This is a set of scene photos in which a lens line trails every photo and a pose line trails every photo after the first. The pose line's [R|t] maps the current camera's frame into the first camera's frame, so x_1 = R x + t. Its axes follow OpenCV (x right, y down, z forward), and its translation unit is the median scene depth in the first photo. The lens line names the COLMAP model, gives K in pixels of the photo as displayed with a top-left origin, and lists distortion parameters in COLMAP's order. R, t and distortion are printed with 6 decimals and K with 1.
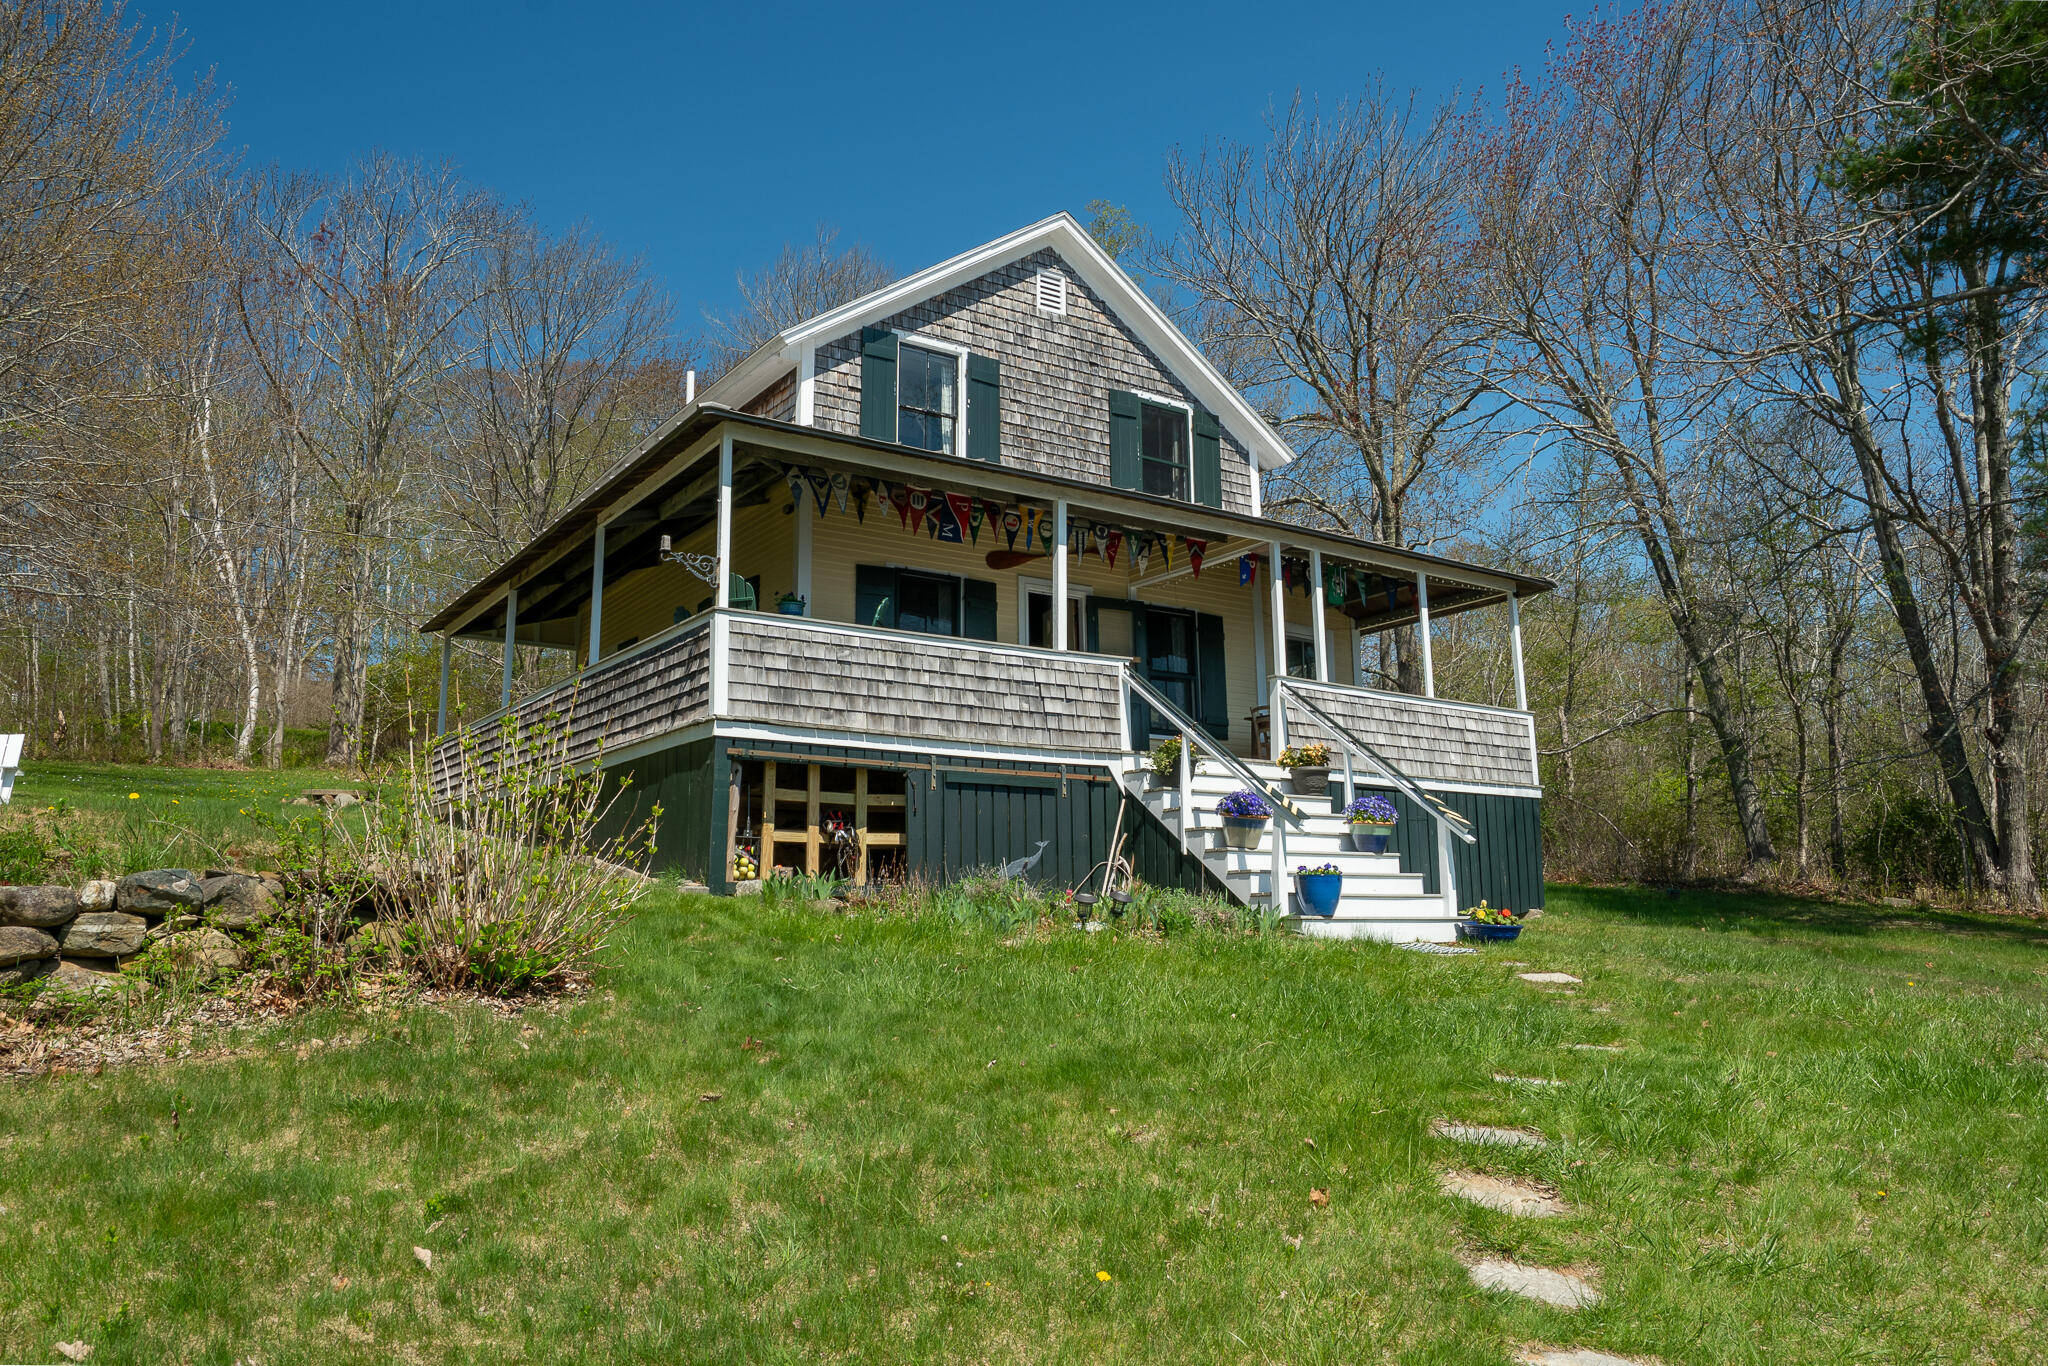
lens RADIAL K [[1414.8, 0, 1024.0], [0, 1414.8, 683.0], [0, 0, 1]] dist [0.000829, 0.001083]
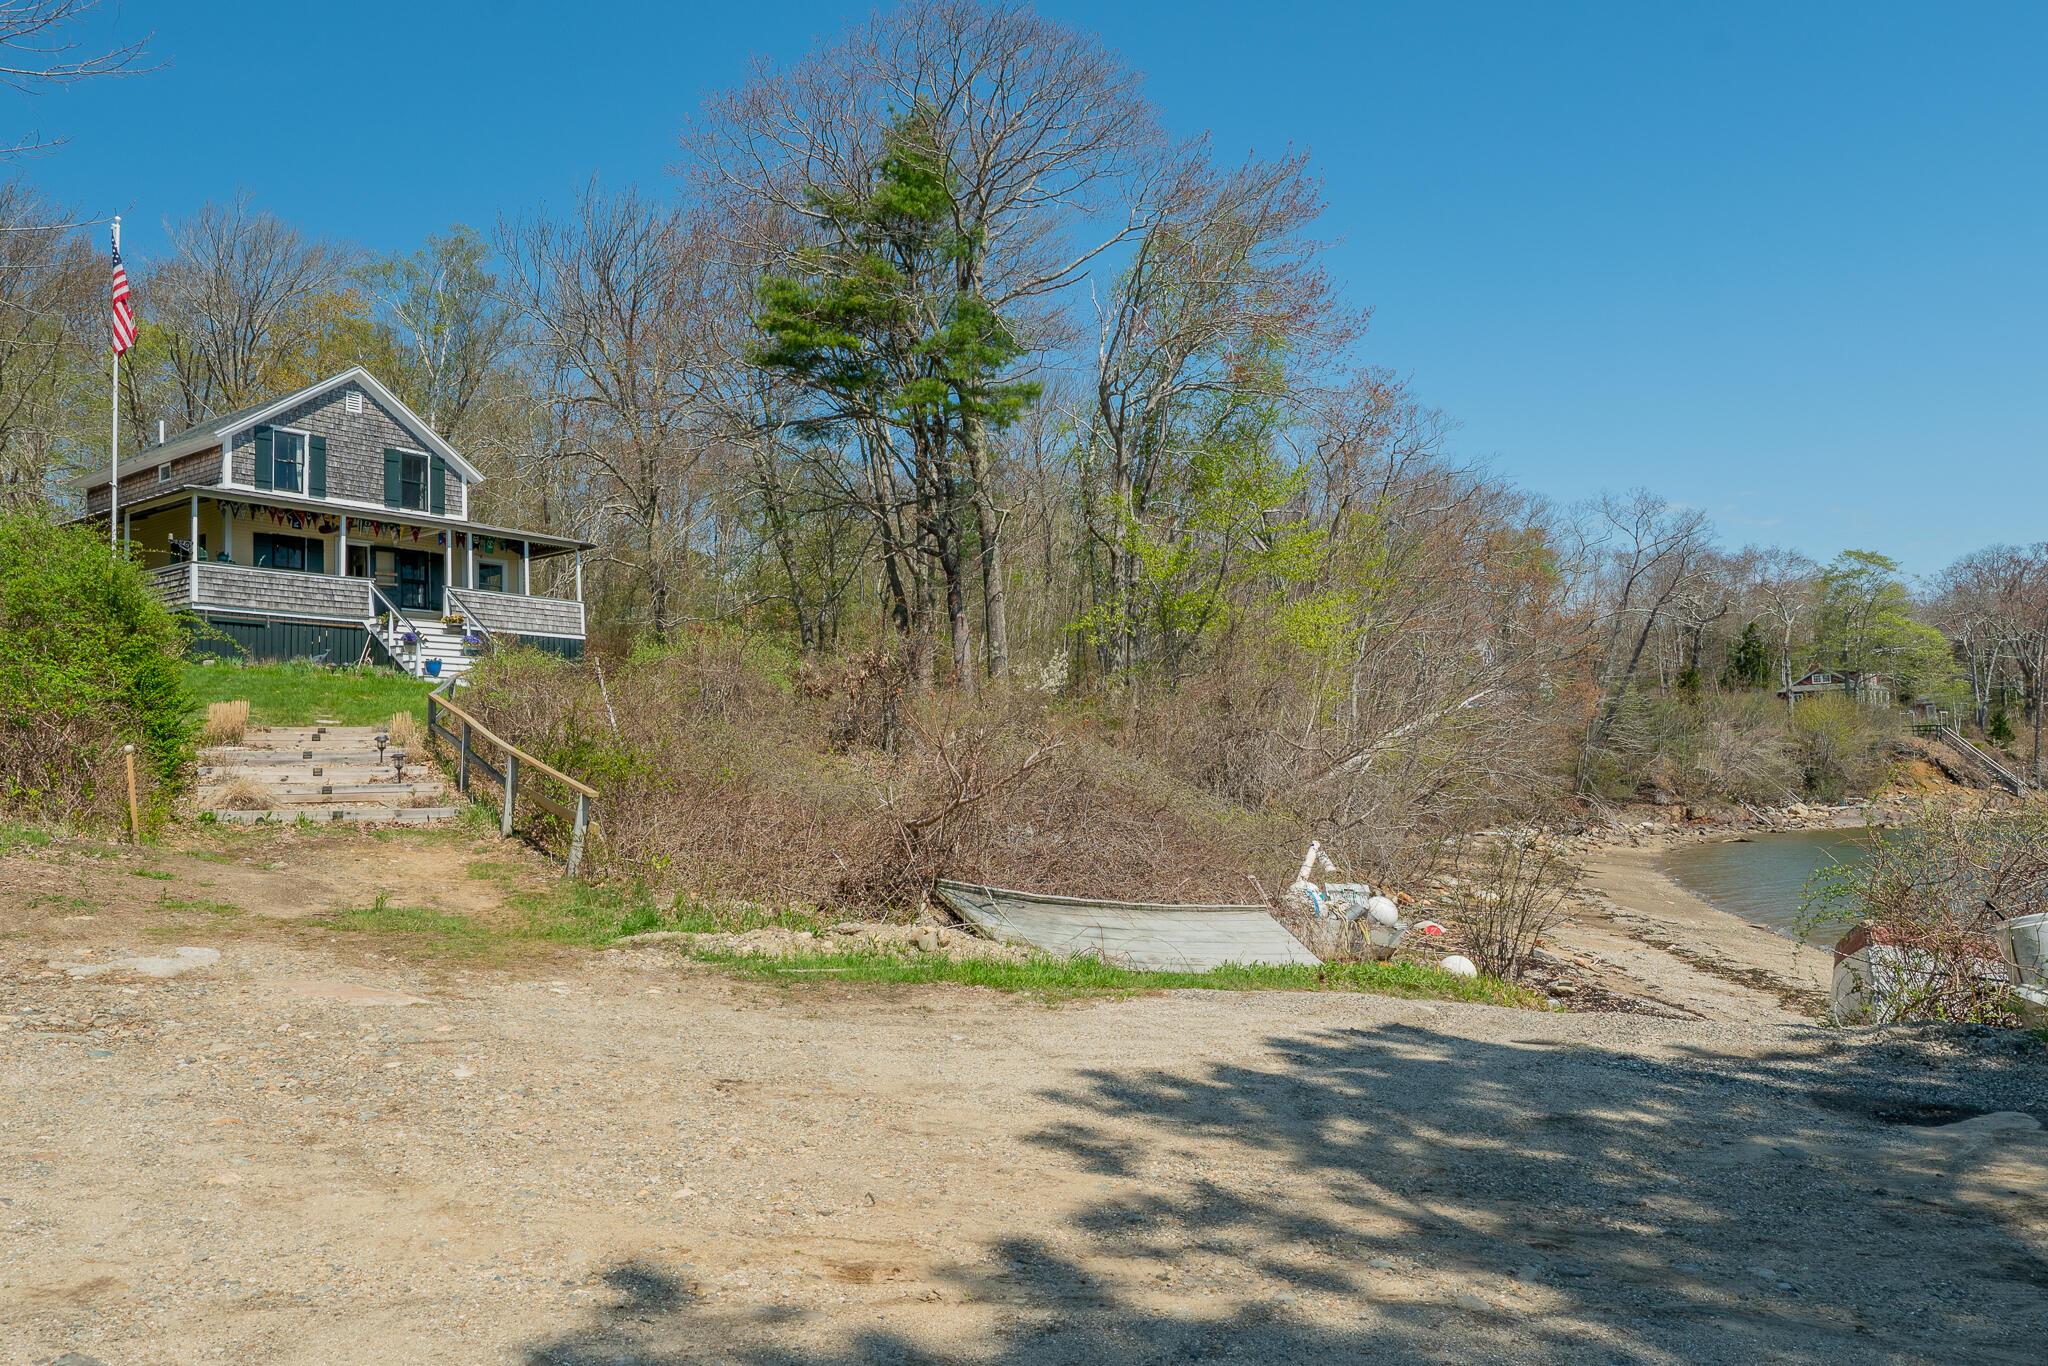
lens RADIAL K [[1525.3, 0, 1024.0], [0, 1525.3, 683.0], [0, 0, 1]] dist [0.001452, 0.002965]
pose [[0.946928, 0.001337, 0.321444, 0.294830], [-0.030719, 0.995791, 0.086351, -0.102575], [-0.319976, -0.091643, 0.942983, -1.919654]]
